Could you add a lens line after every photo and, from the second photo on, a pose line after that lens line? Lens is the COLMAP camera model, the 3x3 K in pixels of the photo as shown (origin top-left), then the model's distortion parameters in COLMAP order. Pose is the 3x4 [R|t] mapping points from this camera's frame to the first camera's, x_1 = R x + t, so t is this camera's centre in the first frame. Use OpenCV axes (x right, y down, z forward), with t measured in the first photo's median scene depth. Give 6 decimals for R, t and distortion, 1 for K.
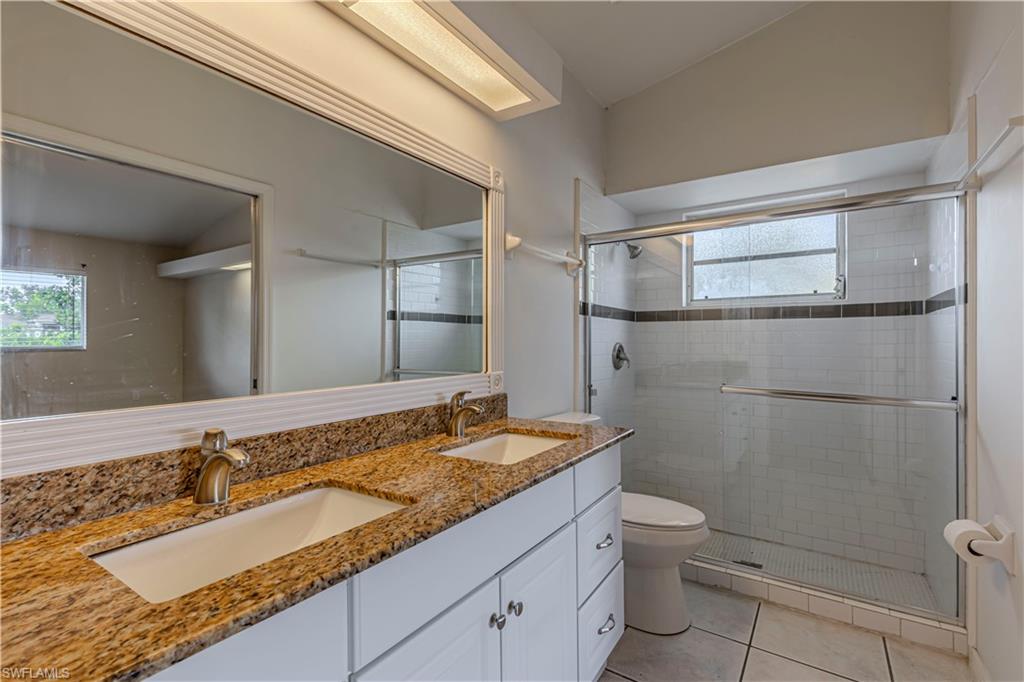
lens RADIAL K [[458.6, 0, 513.0], [0, 458.6, 341.5], [0, 0, 1]] dist [0.010590, -0.001175]
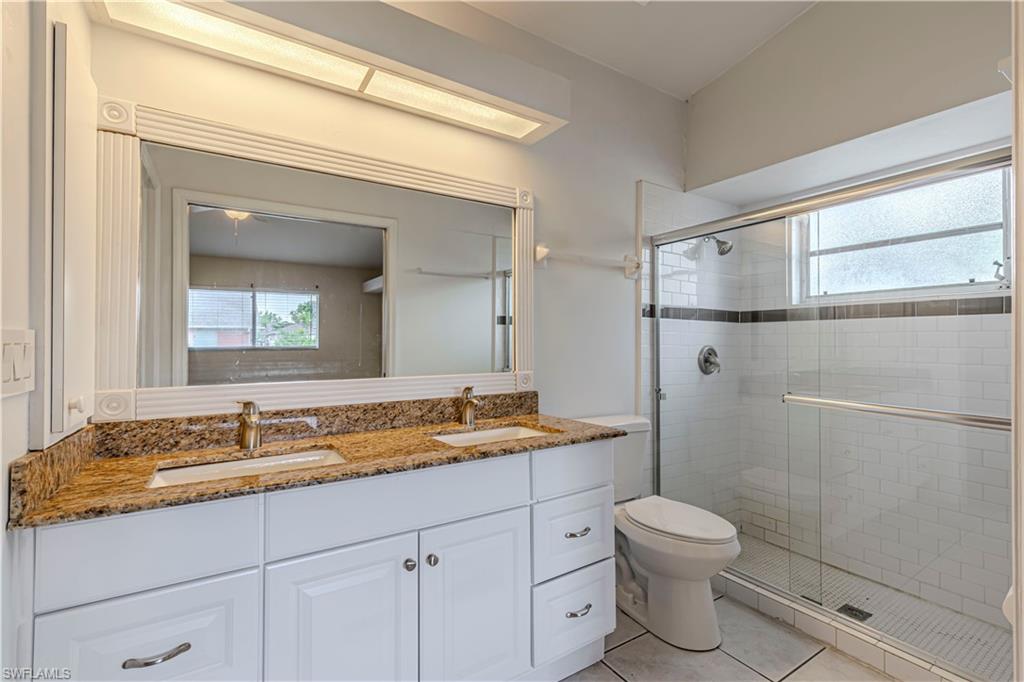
lens RADIAL K [[458.6, 0, 513.7], [0, 458.6, 340.1], [0, 0, 1]] dist [0.010590, -0.001175]
pose [[0.918820, -0.000720, -0.394677, 0.380300], [-0.001942, 0.999978, -0.006347, -0.002388], [0.394673, 0.006599, 0.918798, -0.030061]]
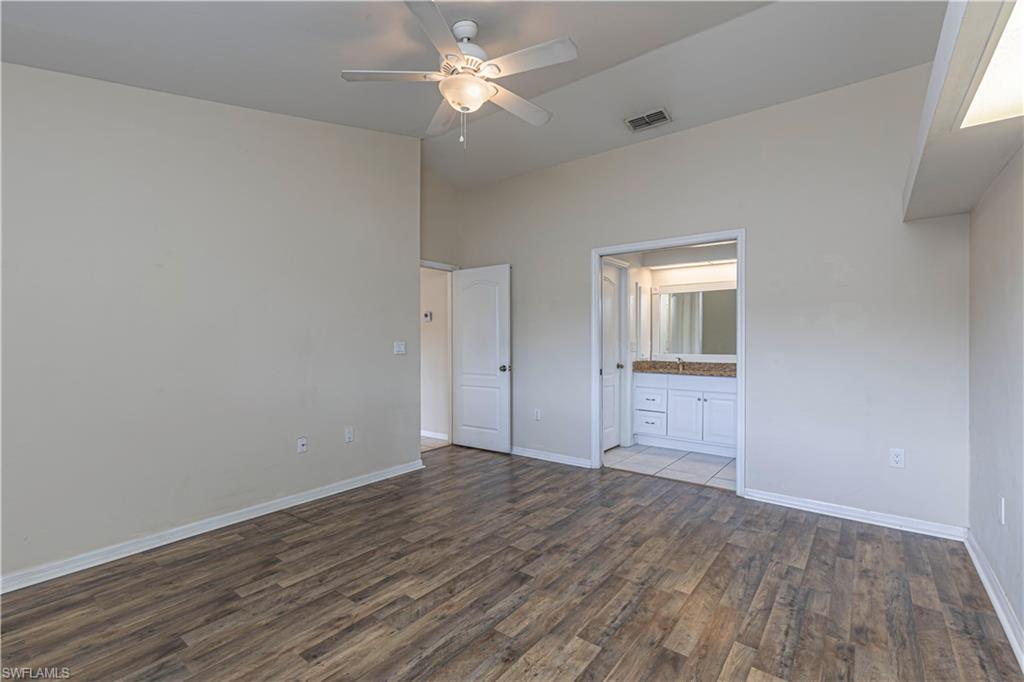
lens RADIAL K [[458.6, 0, 516.6], [0, 458.6, 343.3], [0, 0, 1]] dist [0.010590, -0.001175]
pose [[-0.058229, 0.012109, -0.998230, 2.643666], [0.001437, 0.999926, 0.012046, -0.035313], [0.998302, -0.000733, -0.058242, -0.365591]]
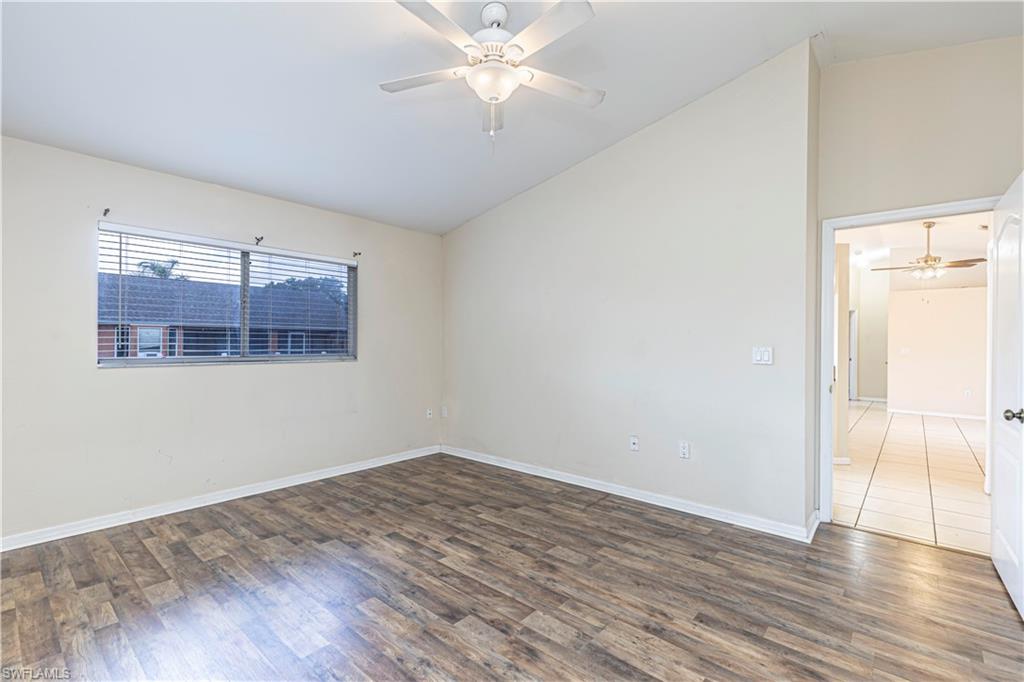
lens RADIAL K [[458.6, 0, 515.7], [0, 458.6, 339.1], [0, 0, 1]] dist [0.010590, -0.001175]
pose [[-0.993223, -0.003955, 0.116153, 1.112298], [-0.004488, 0.999981, -0.004327, -0.032633], [-0.116133, -0.004819, -0.993222, 0.656394]]
